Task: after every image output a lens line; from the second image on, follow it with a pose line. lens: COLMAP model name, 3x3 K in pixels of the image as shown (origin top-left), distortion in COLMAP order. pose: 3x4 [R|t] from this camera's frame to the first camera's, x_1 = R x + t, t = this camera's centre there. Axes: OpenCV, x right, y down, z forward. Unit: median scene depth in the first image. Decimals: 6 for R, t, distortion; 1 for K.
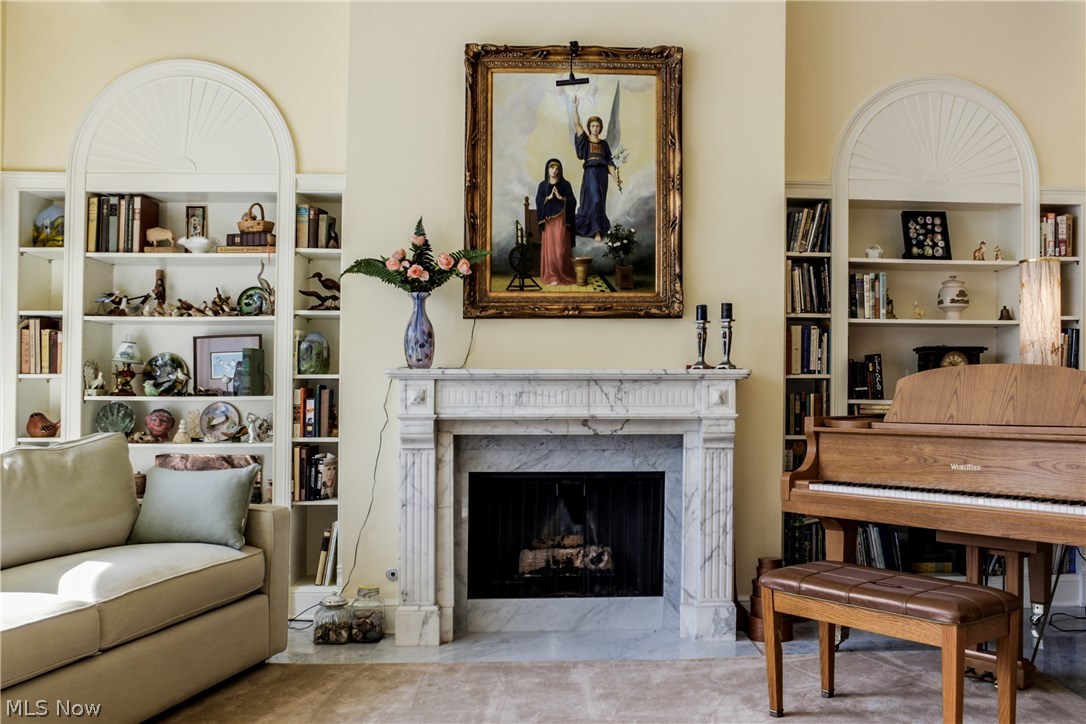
lens RADIAL K [[960.6, 0, 543.0], [0, 960.6, 380.9], [0, 0, 1]] dist [-0.049614, 0.008980]
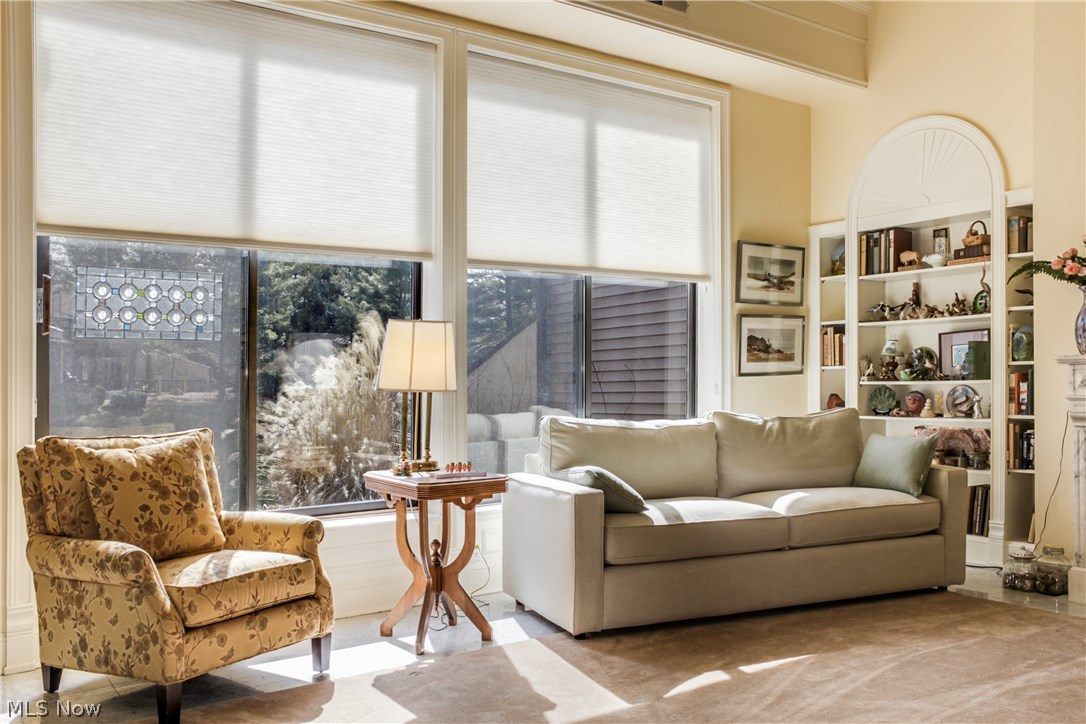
lens RADIAL K [[897.2, 0, 542.8], [0, 897.2, 345.2], [0, 0, 1]] dist [0.003739, 0.002480]
pose [[0.535277, -0.043113, -0.843576, 0.362144], [0.024015, 0.999070, -0.035822, -0.000920], [0.844335, -0.001084, 0.535814, -0.078228]]
